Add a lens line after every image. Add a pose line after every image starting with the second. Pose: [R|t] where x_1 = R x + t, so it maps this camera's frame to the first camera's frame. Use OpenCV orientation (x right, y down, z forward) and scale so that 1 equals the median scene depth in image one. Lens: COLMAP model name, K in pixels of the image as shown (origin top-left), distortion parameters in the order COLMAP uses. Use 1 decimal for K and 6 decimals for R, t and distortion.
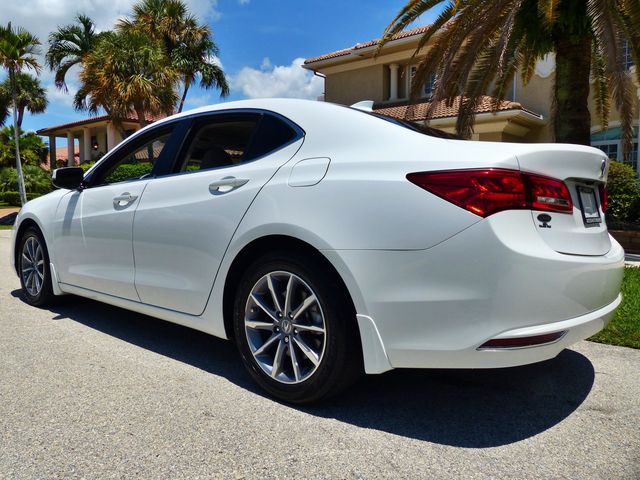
lens RADIAL K [[493.1, 0, 311.6], [0, 493.1, 236.9], [0, 0, 1]] dist [-0.013802, 0.003283]
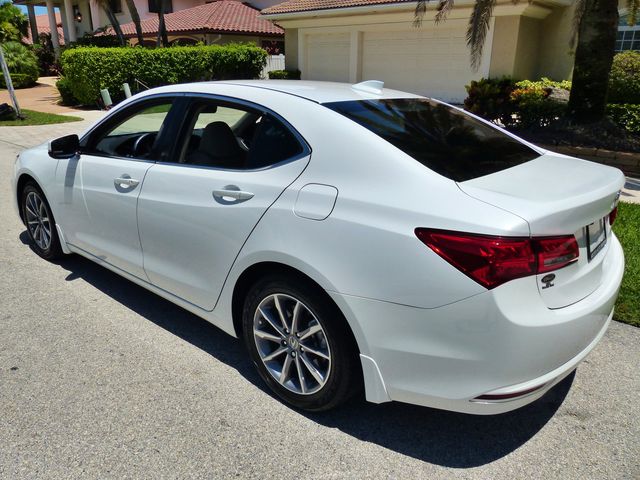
lens RADIAL K [[493.1, 0, 311.6], [0, 493.1, 236.9], [0, 0, 1]] dist [-0.013802, 0.003283]
pose [[0.999986, 0.005277, 0.000583, -0.011991], [-0.005239, 0.963004, 0.269436, -0.290879], [0.000860, -0.269435, 0.963018, 0.033576]]
